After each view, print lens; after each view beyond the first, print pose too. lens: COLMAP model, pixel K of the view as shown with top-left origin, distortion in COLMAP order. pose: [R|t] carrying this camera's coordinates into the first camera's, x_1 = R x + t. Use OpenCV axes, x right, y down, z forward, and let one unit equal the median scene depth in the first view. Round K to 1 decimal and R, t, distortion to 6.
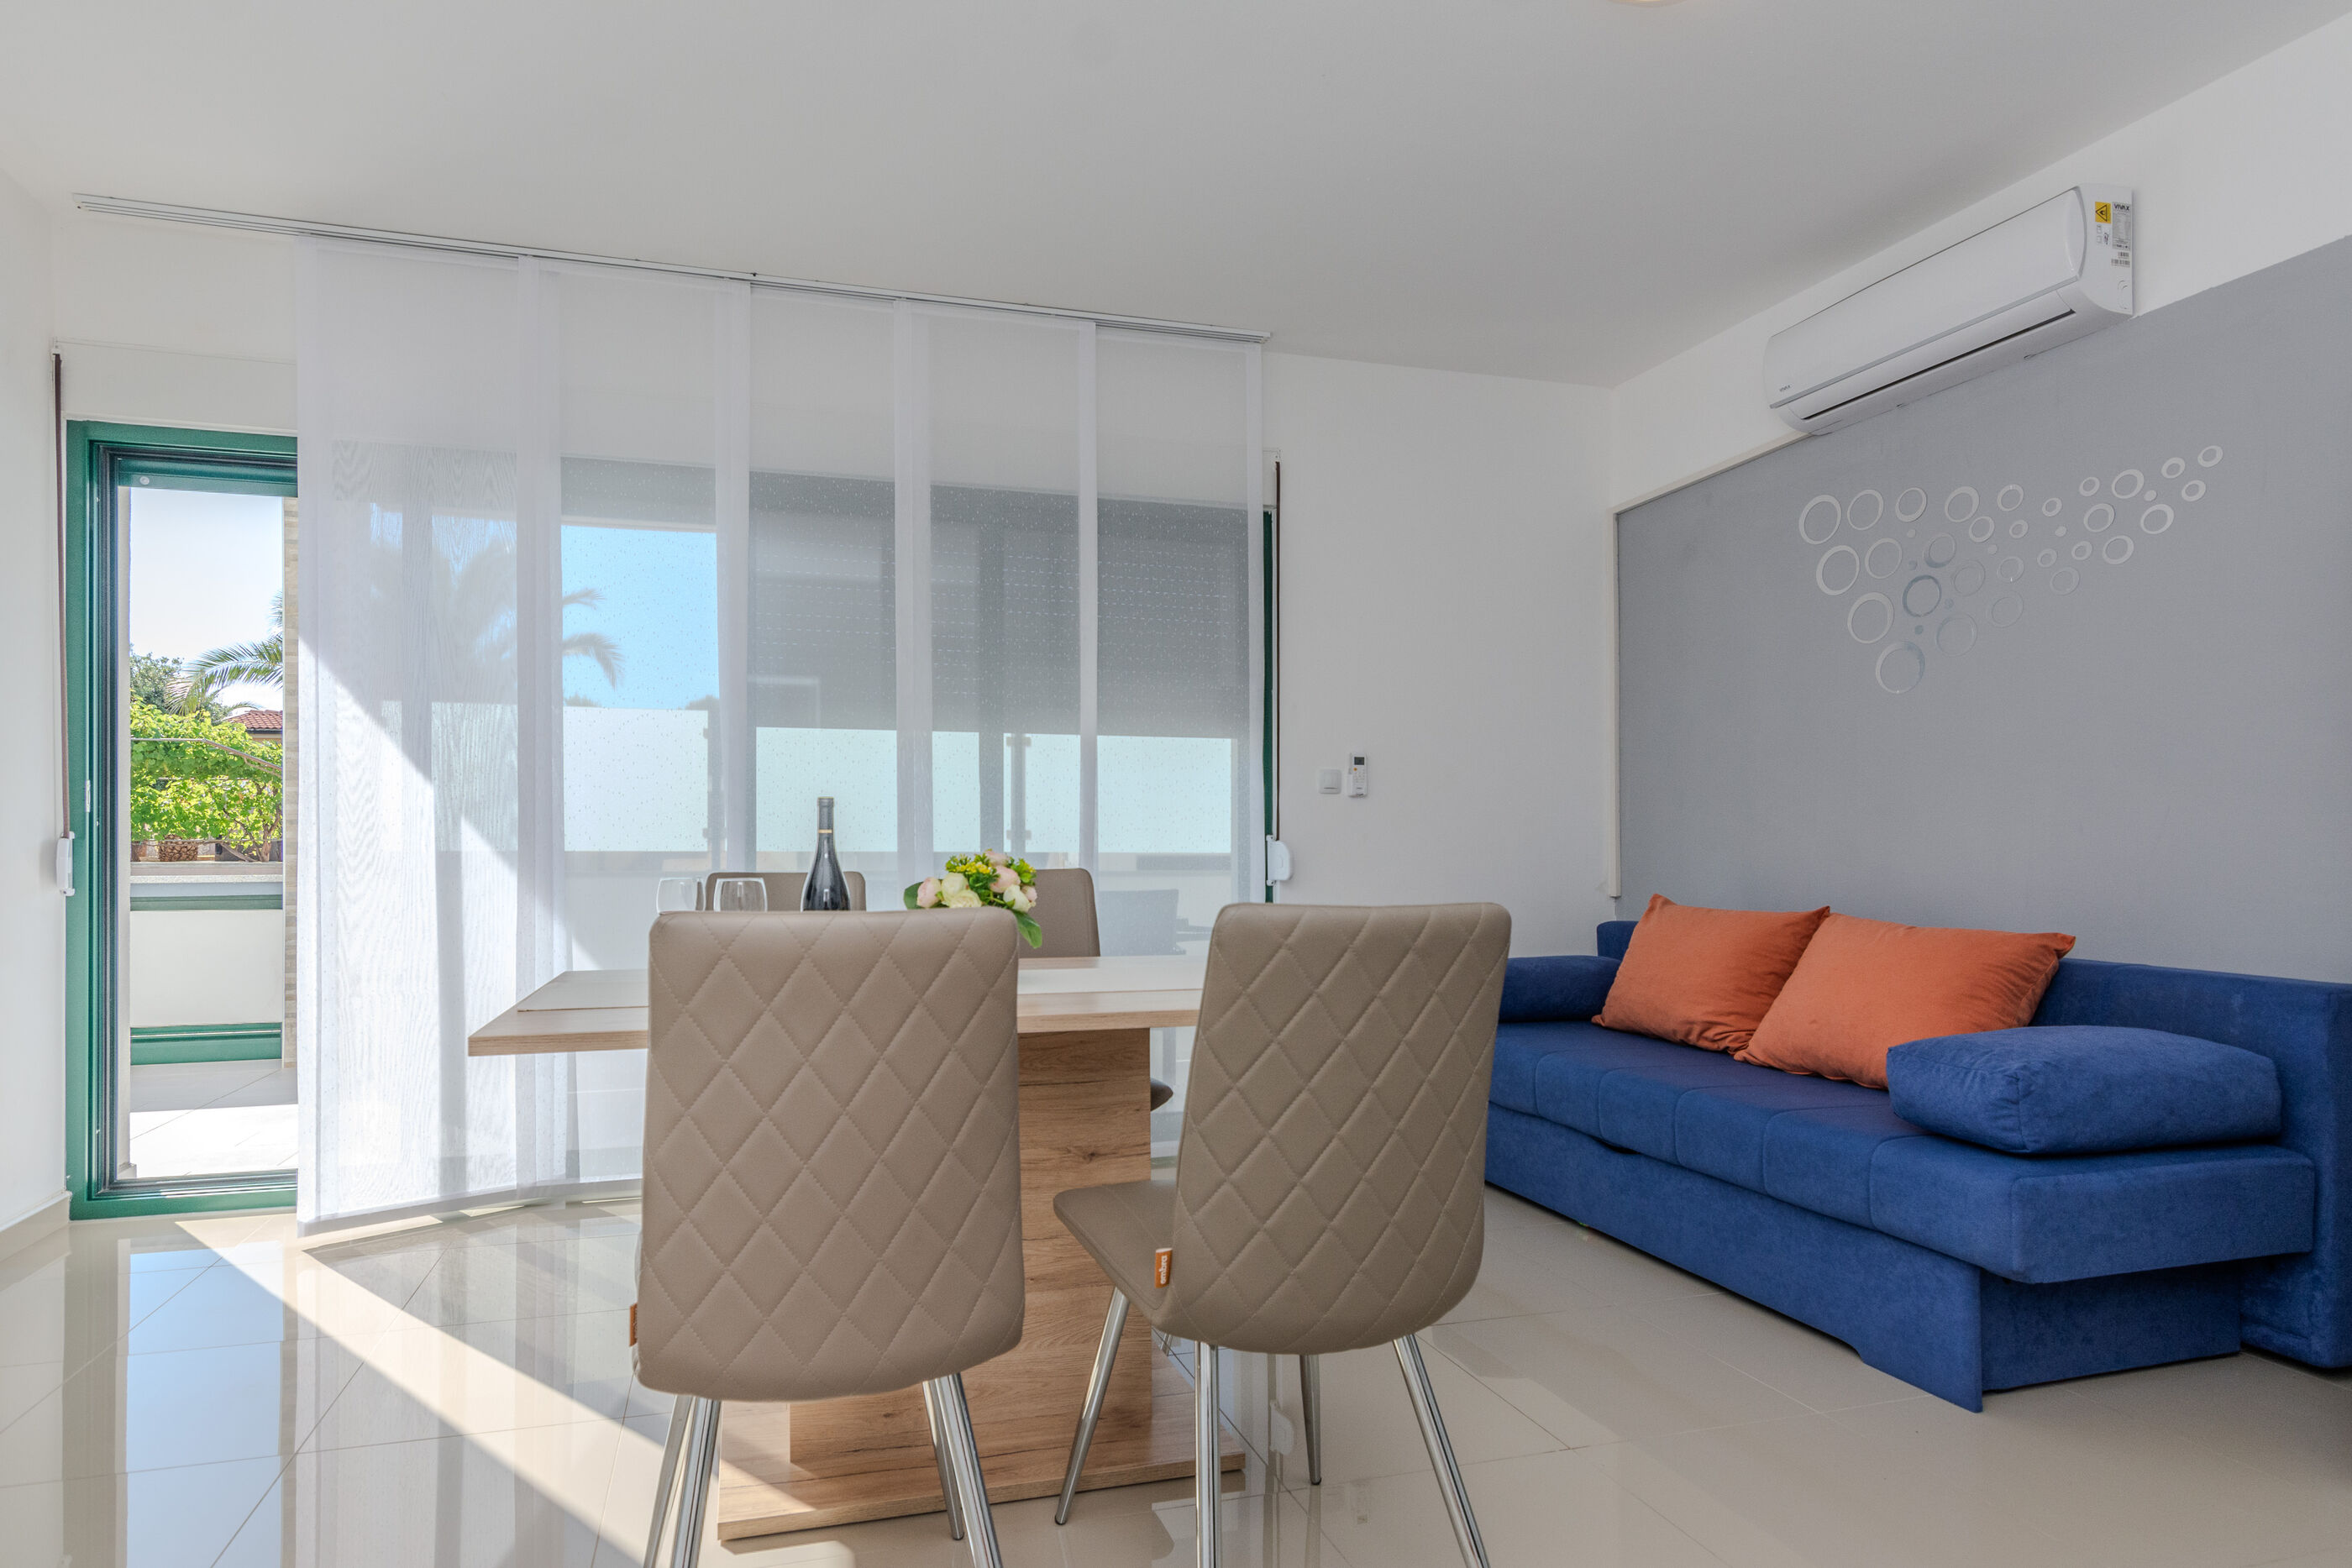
lens RADIAL K [[1208.9, 0, 1174.4], [0, 1208.9, 829.9], [0, 0, 1]] dist [-0.004473, 0.000554]
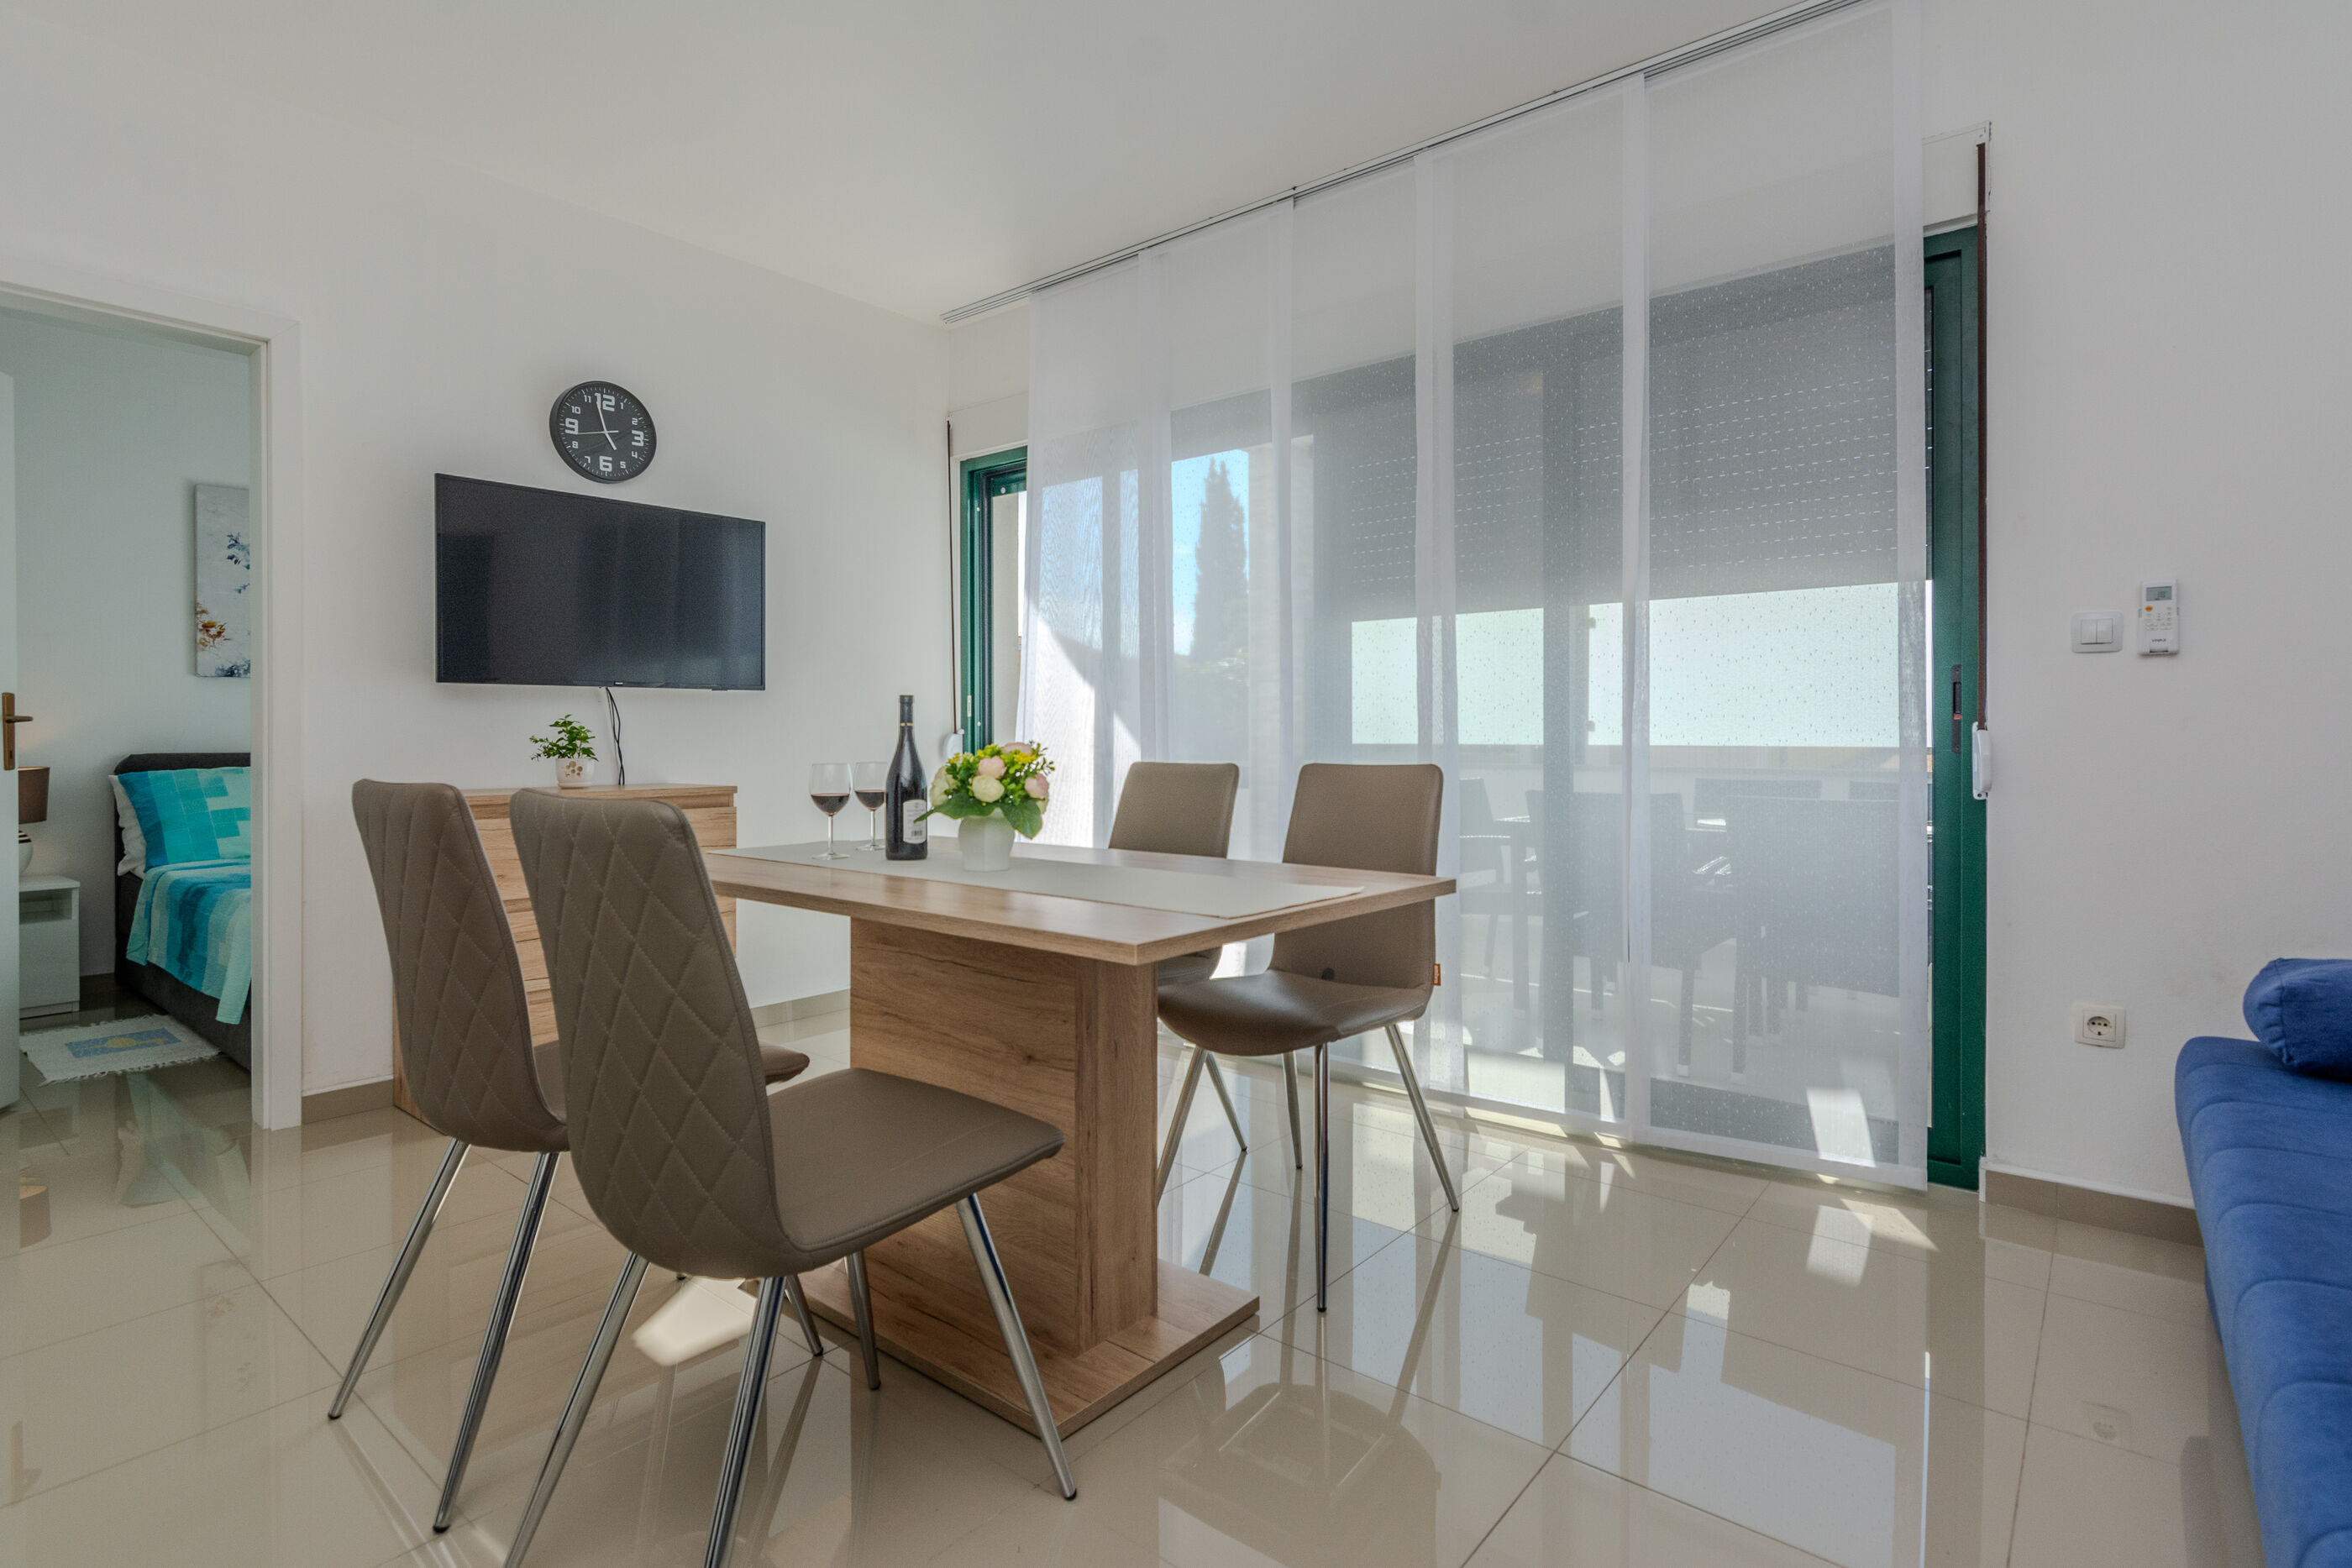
lens RADIAL K [[1197.0, 0, 1175.5], [0, 1197.0, 750.0], [0, 0, 1]] dist [0.016884, -0.000052]
pose [[0.565714, 0.006627, -0.824575, 0.453159], [0.010511, 0.999829, 0.015247, 0.006028], [0.824535, -0.017292, 0.565547, 0.323281]]
